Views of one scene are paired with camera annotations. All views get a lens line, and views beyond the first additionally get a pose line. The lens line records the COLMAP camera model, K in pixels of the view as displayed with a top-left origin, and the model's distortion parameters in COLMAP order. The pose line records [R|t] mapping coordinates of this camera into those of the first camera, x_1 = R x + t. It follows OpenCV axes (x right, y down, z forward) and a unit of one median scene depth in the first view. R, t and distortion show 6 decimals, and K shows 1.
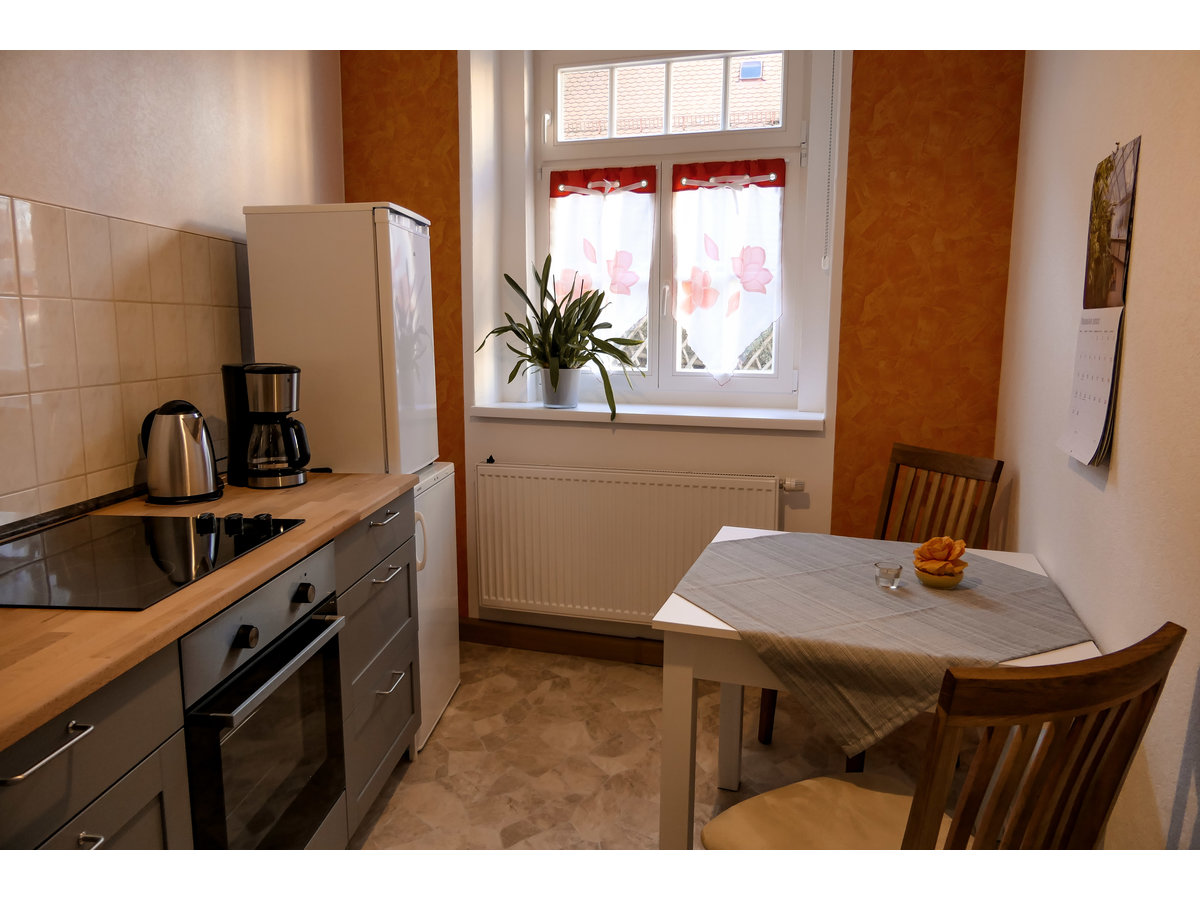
lens RADIAL K [[833.5, 0, 600.0], [0, 833.5, 450.0], [0, 0, 1]] dist [-0.017384, 0.001335]
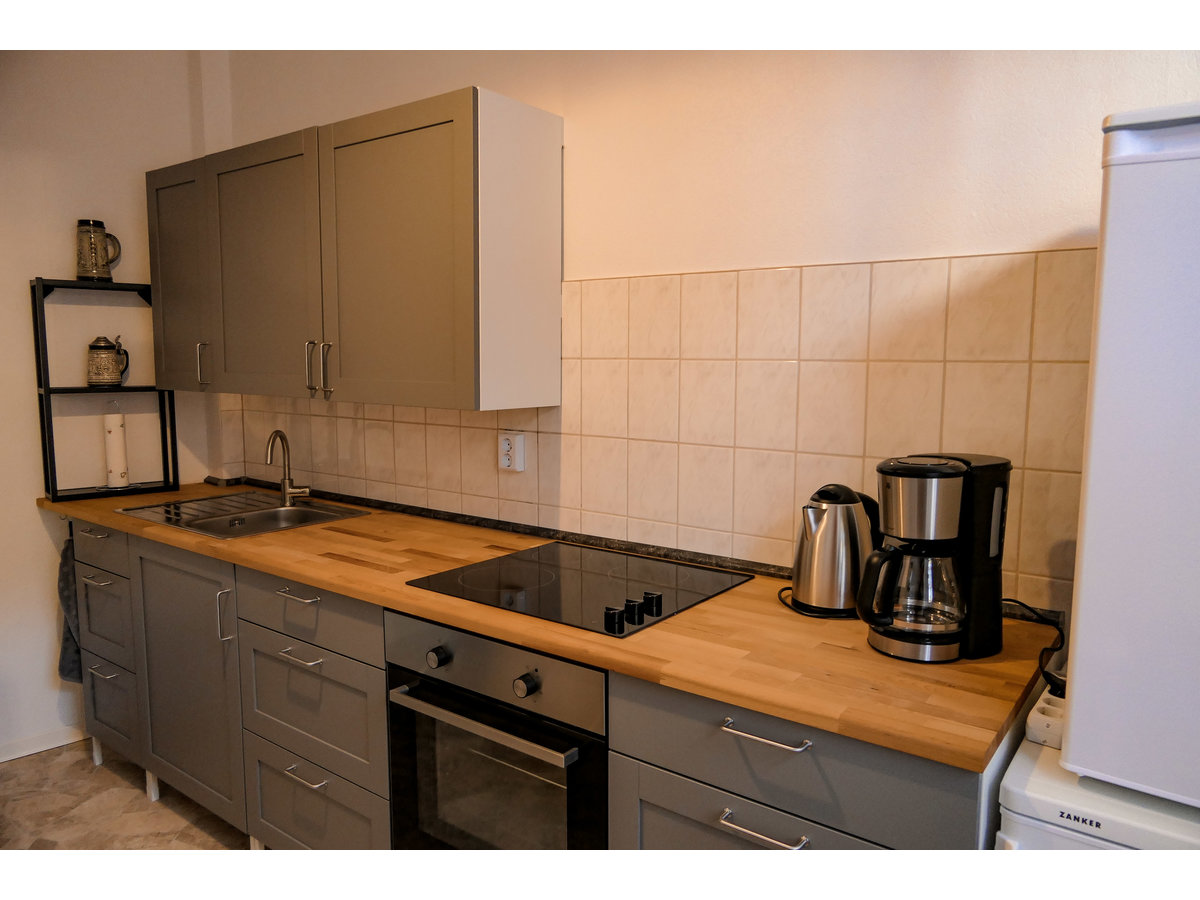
lens RADIAL K [[833.5, 0, 600.0], [0, 833.5, 450.0], [0, 0, 1]] dist [-0.017384, 0.001335]
pose [[-0.535599, 0.089746, -0.839690, 0.286885], [-0.136055, 0.972176, 0.190689, -0.224001], [0.833440, 0.216377, -0.508487, 1.268068]]
